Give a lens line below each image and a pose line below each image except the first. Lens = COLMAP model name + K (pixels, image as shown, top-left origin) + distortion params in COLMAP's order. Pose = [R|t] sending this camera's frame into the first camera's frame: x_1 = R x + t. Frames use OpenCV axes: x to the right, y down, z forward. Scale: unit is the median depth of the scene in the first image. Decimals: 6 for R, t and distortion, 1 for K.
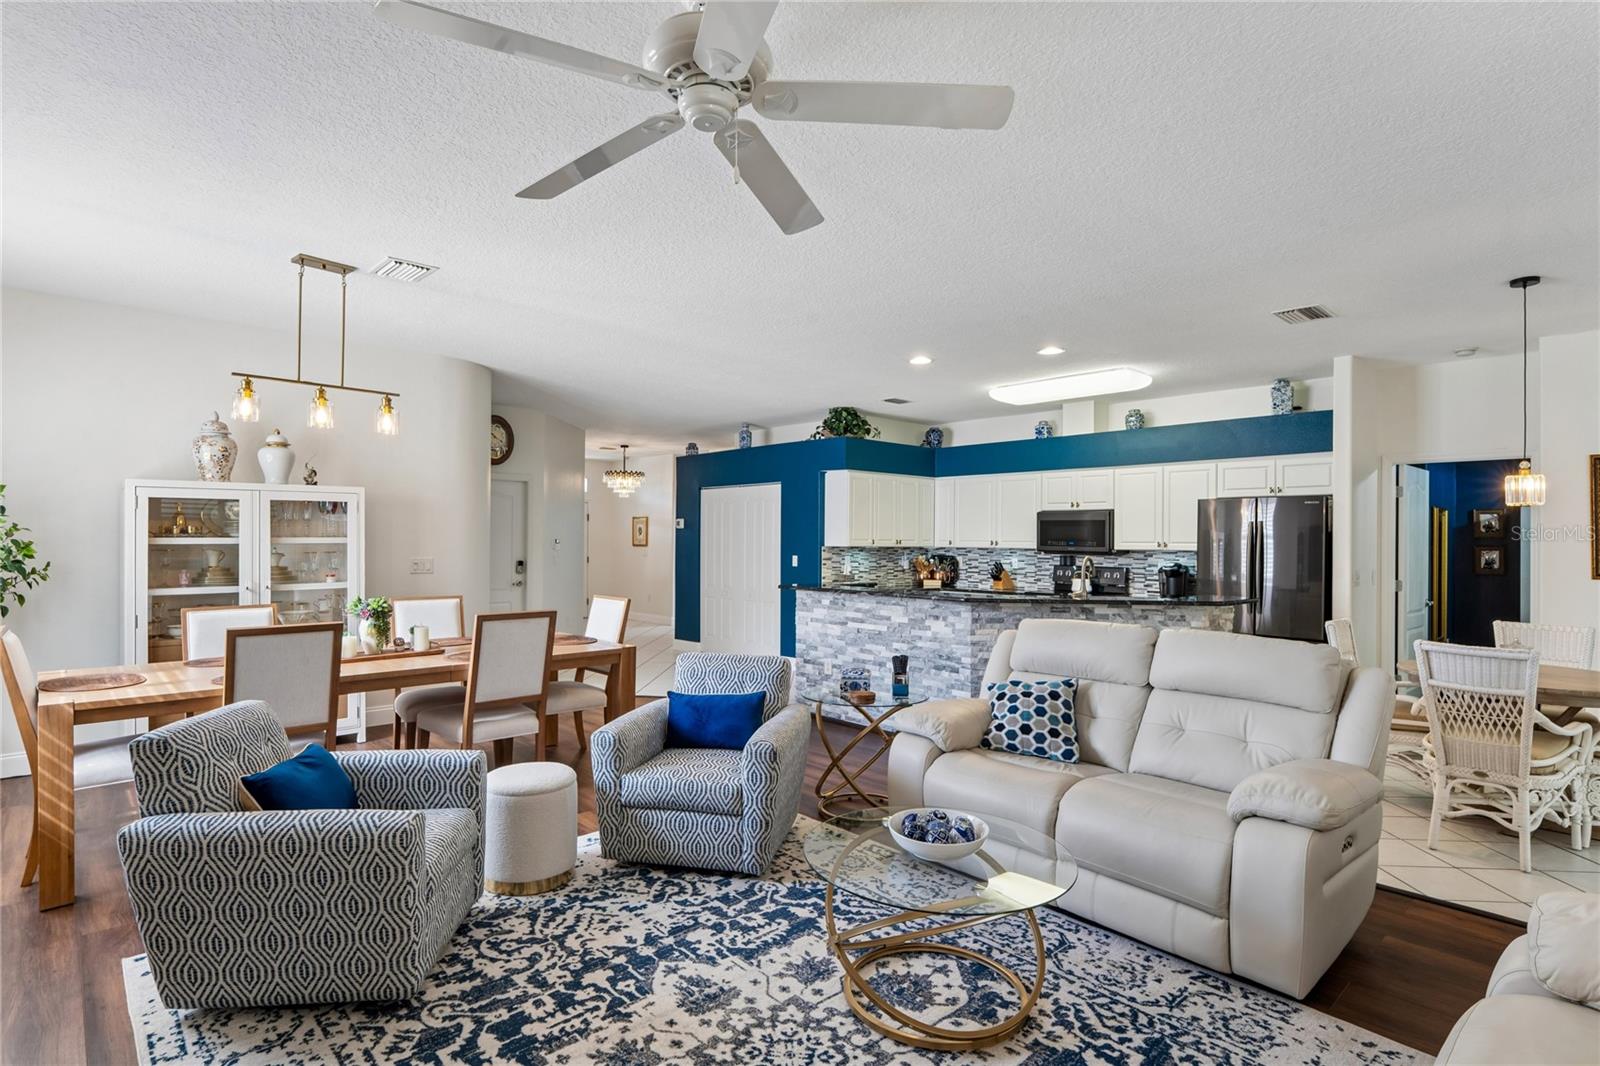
lens RADIAL K [[827.2, 0, 800.0], [0, 827.2, 533.0], [0, 0, 1]] dist [-0.000688, -0.000101]
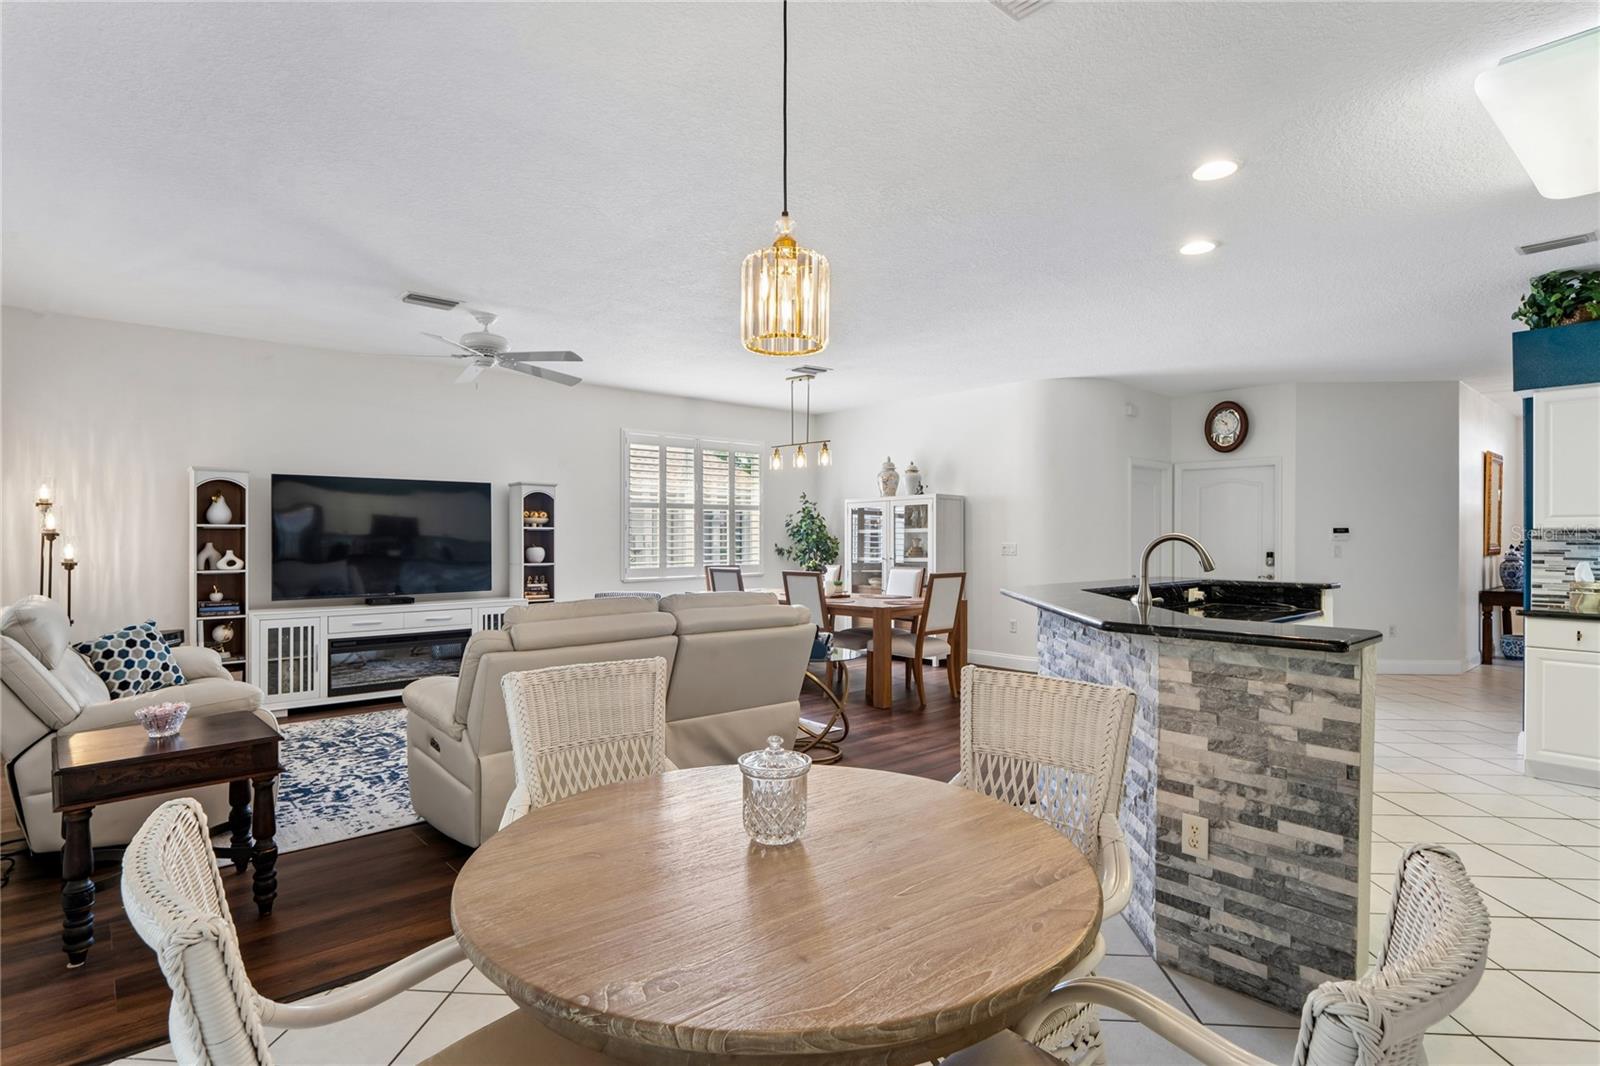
lens RADIAL K [[825.9, 0, 777.0], [0, 825.9, 515.5], [0, 0, 1]] dist [-0.000137, -0.000007]
pose [[-0.052508, -0.034403, -0.998028, 1.688498], [0.006144, 0.999376, -0.034773, 0.057041], [0.998602, -0.007957, -0.052264, 1.396901]]
